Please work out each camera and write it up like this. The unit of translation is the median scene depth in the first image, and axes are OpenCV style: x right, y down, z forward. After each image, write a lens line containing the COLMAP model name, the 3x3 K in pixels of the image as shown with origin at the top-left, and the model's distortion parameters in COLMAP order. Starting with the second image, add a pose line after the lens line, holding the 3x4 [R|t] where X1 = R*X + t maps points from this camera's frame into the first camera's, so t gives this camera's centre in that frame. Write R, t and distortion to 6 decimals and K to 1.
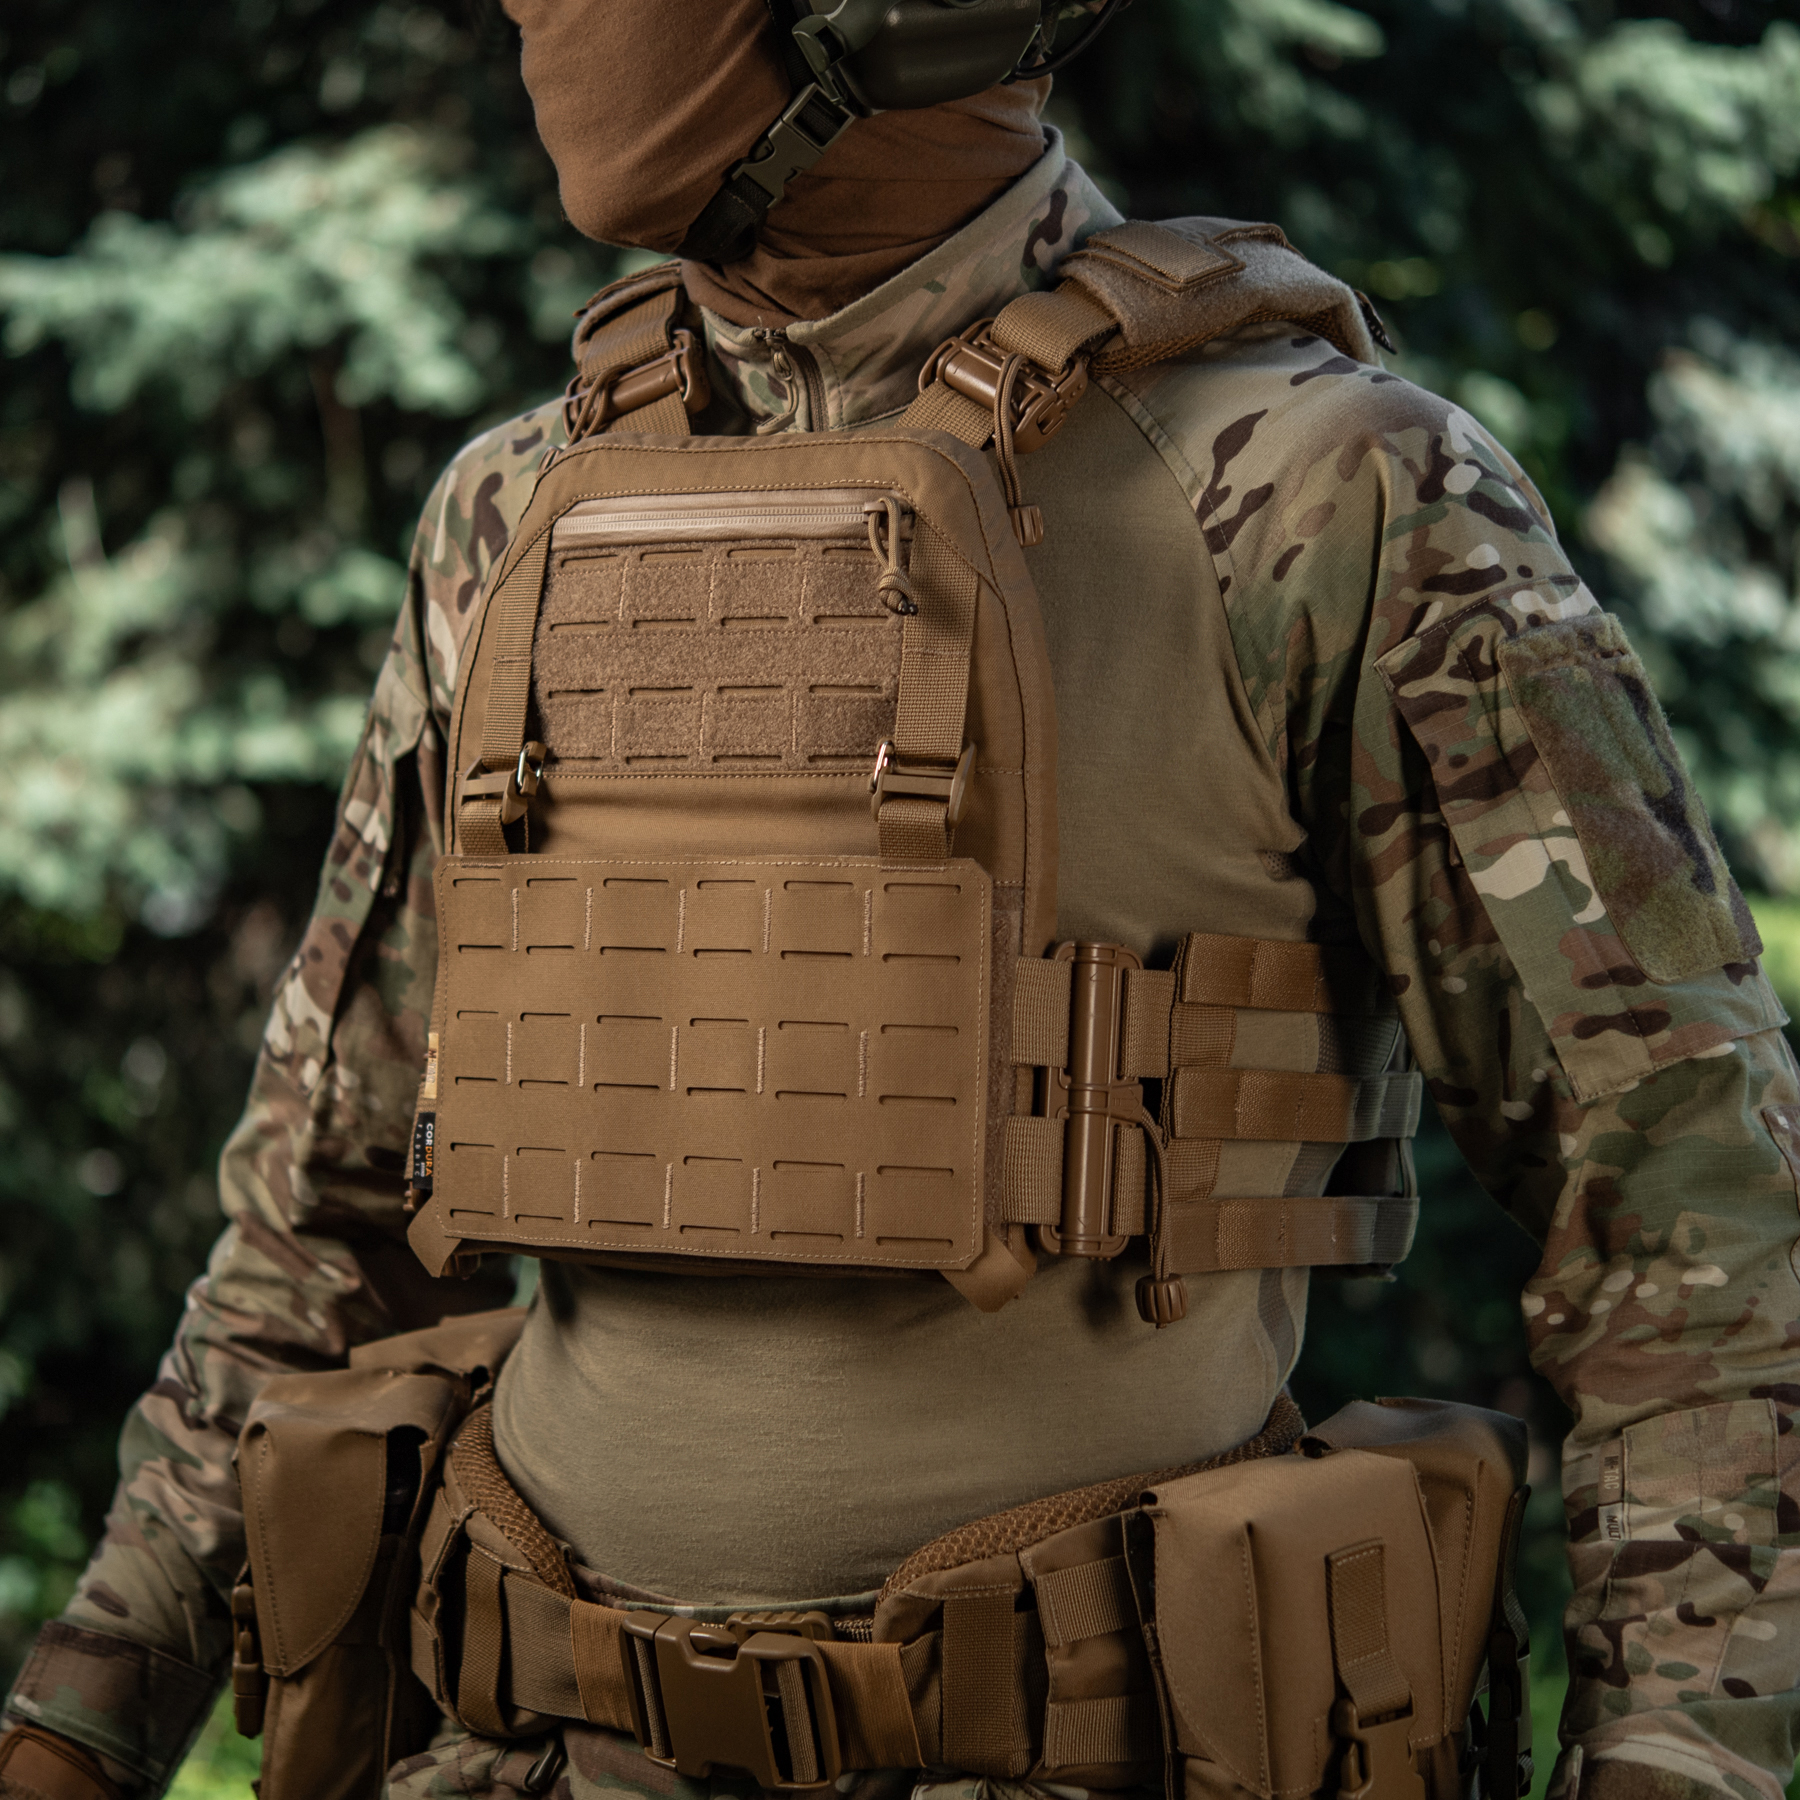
lens RADIAL K [[4901.7, 0, 898.8], [0, 4901.7, 897.3], [0, 0, 1]] dist [-0.018440, 0.000000]
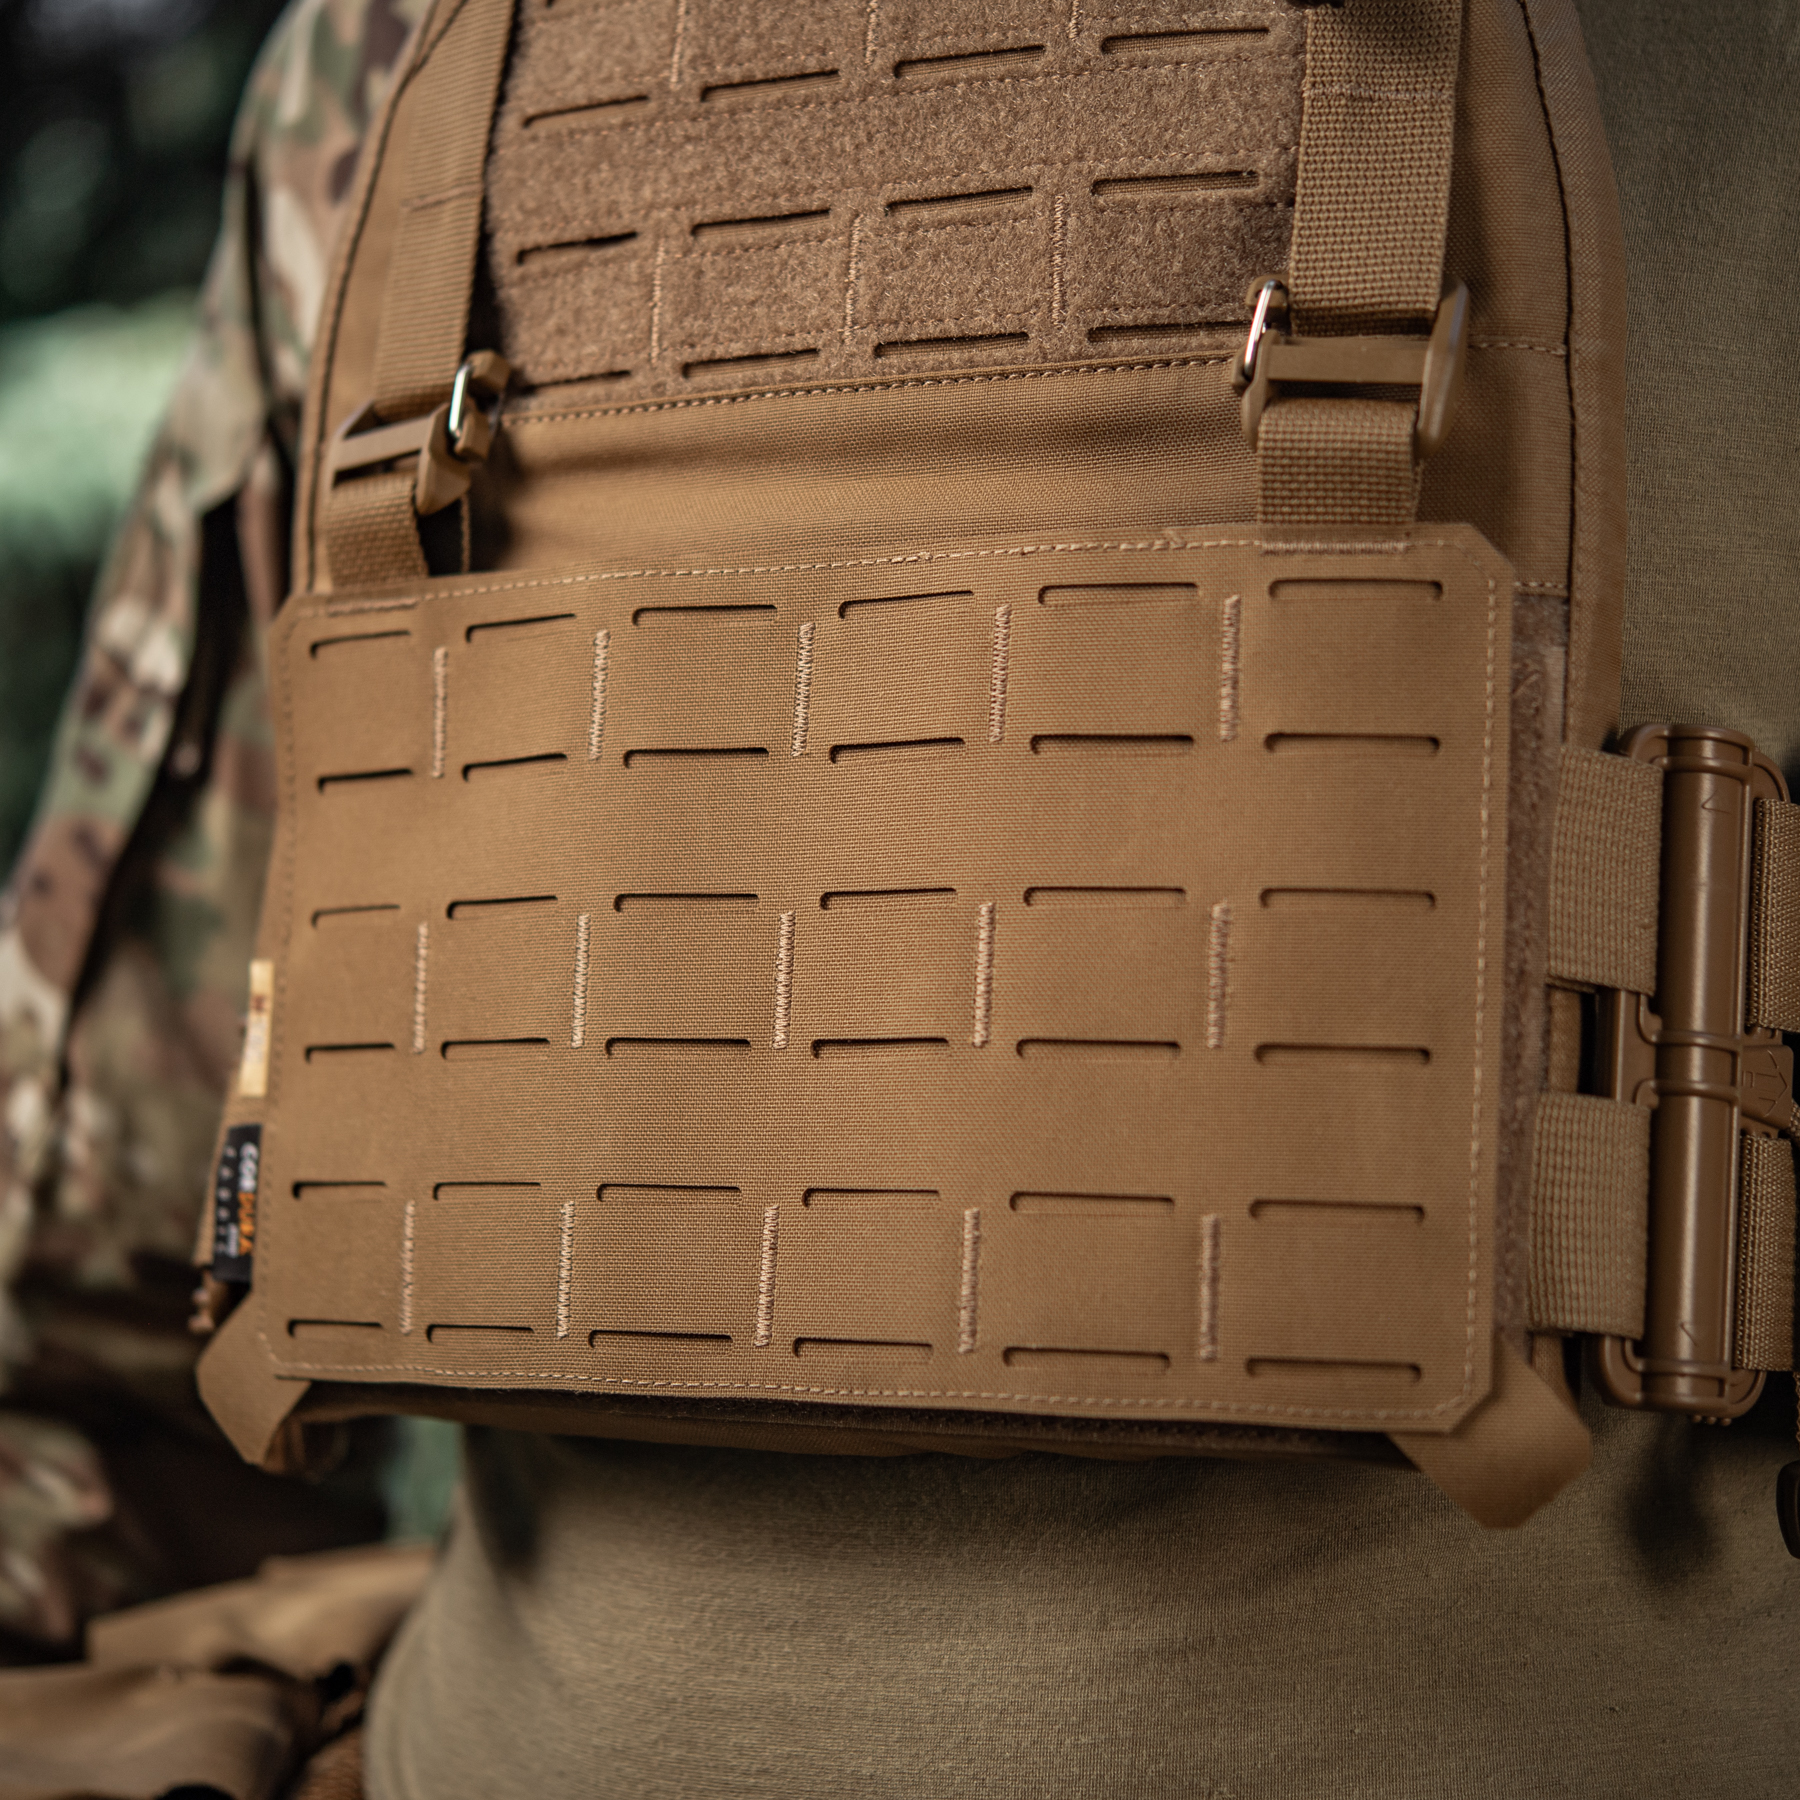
lens RADIAL K [[4901.7, 0, 967.2], [0, 4901.7, 885.9], [0, 0, 1]] dist [-0.018440, 0.000000]
pose [[0.998528, 0.018268, 0.051067, -0.052789], [-0.014543, 0.997270, -0.072391, 0.057840], [-0.052250, 0.071542, 0.996068, 0.539856]]
